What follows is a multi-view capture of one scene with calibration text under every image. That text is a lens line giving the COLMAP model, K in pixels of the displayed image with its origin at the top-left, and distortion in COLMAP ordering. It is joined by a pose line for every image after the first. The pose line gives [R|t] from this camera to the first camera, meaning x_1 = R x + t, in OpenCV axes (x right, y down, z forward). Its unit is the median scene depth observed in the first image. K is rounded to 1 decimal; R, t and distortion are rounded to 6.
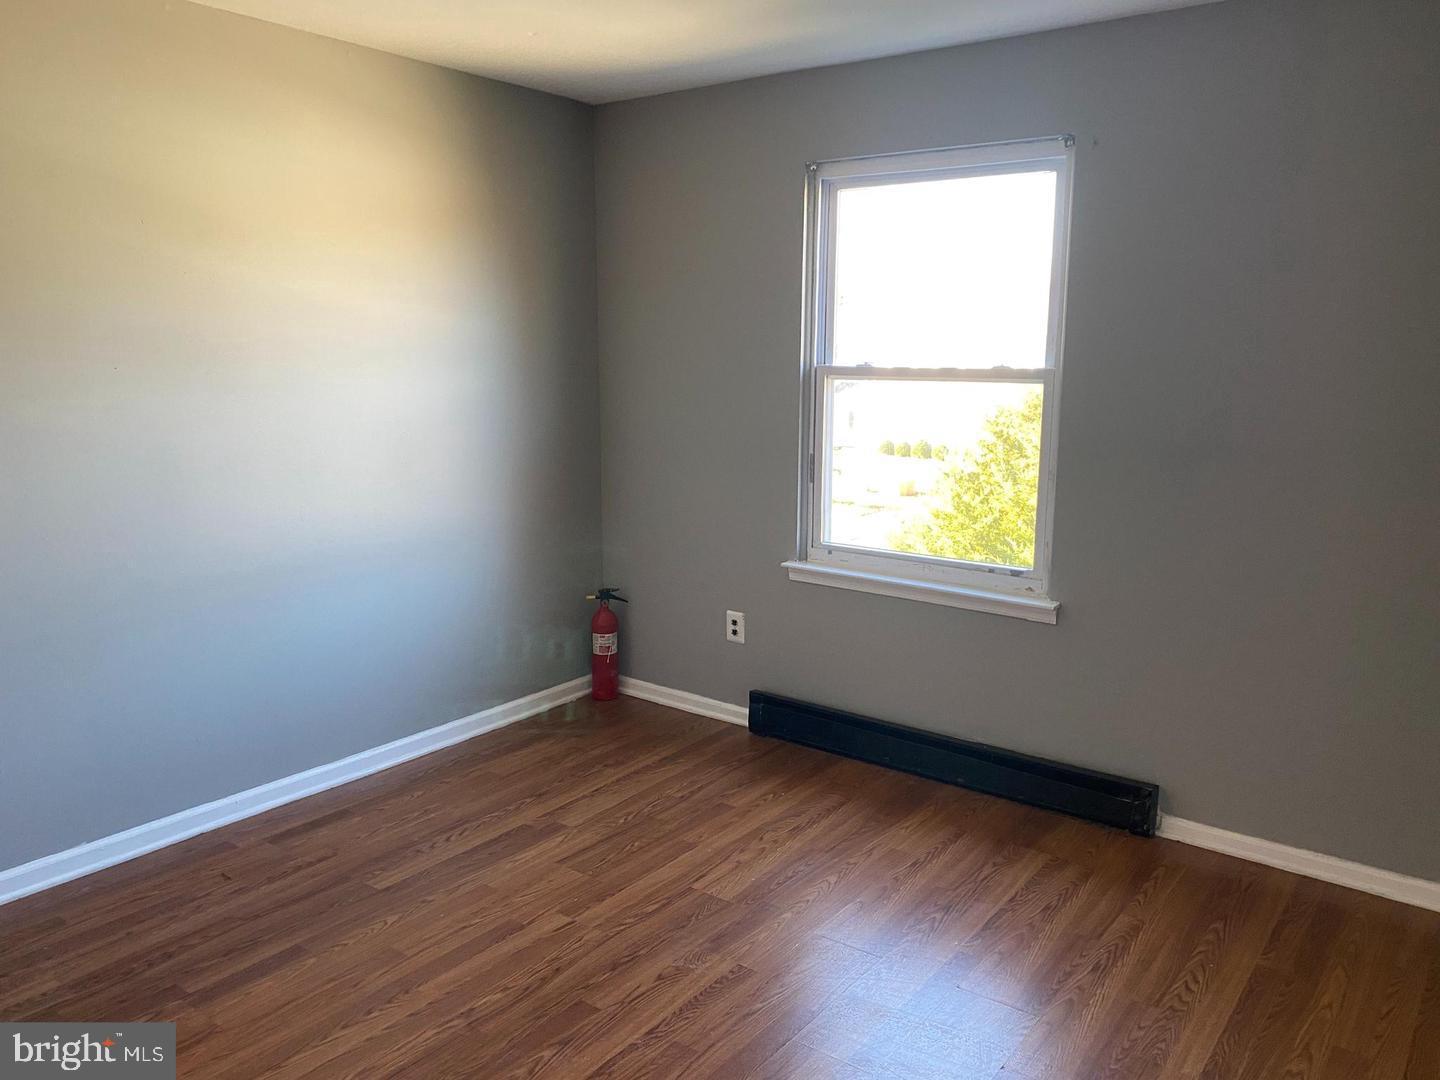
lens RADIAL K [[1143.3, 0, 720.0], [0, 1143.3, 540.0], [0, 0, 1]] dist [-0.000008, -0.002198]
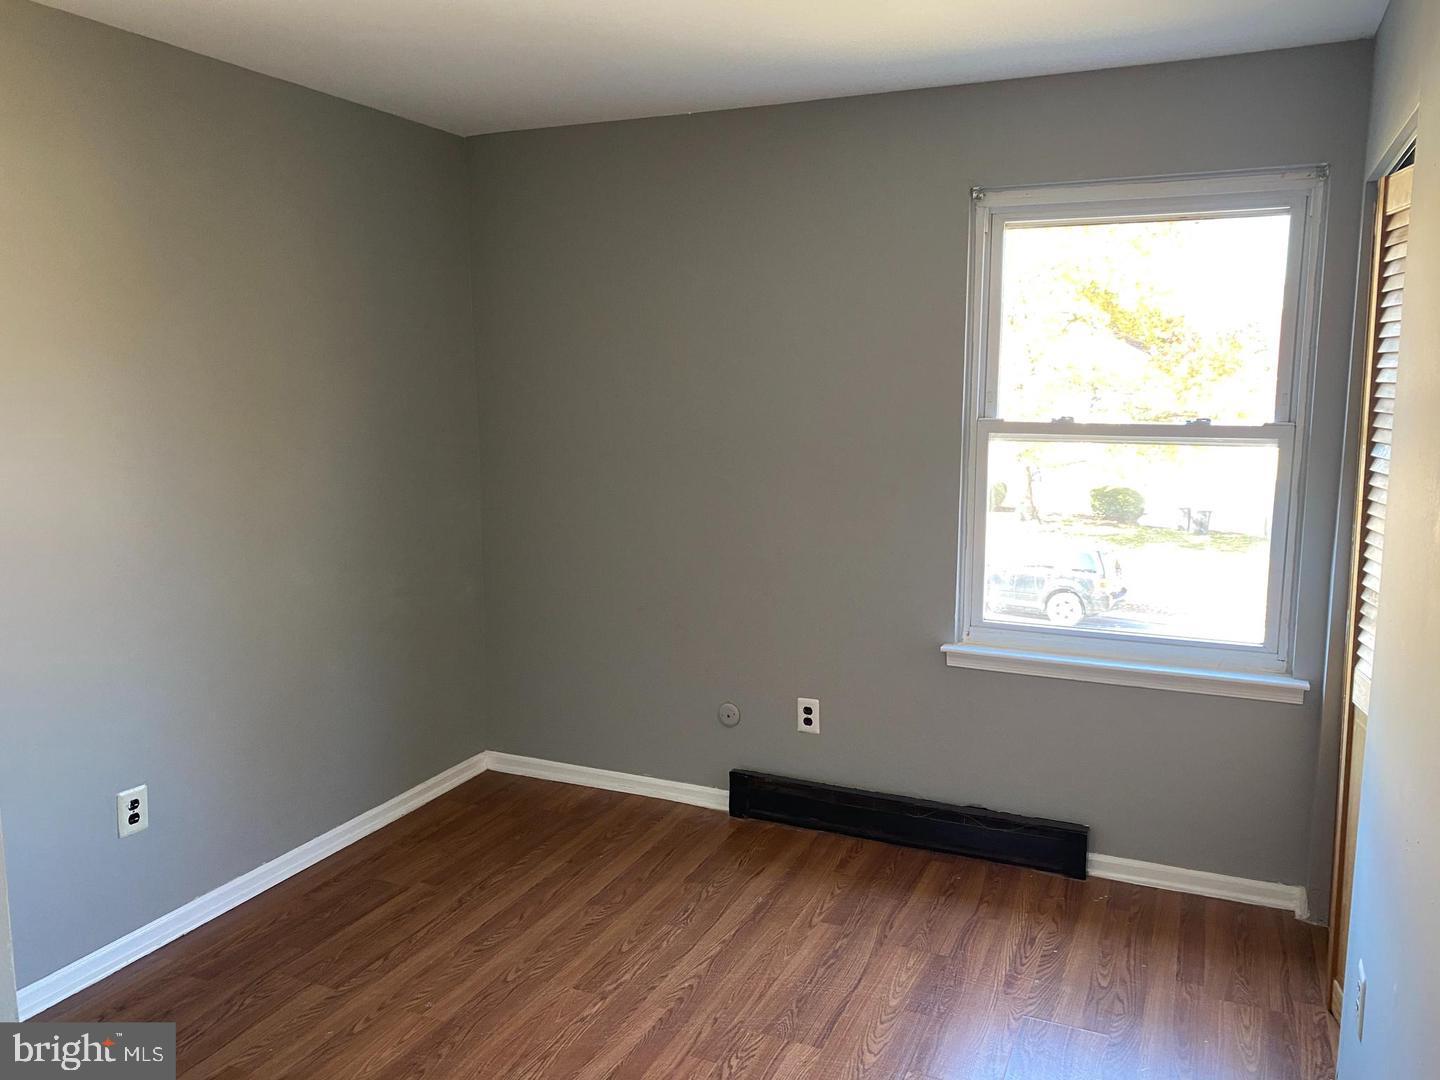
lens RADIAL K [[1076.2, 0, 723.7], [0, 1076.2, 507.4], [0, 0, 1]] dist [0.009517, 0.001000]
pose [[0.965094, -0.026615, 0.260548, -0.261046], [0.043515, 0.997291, -0.059313, -0.037068], [-0.258264, 0.068580, 0.963637, 0.208757]]
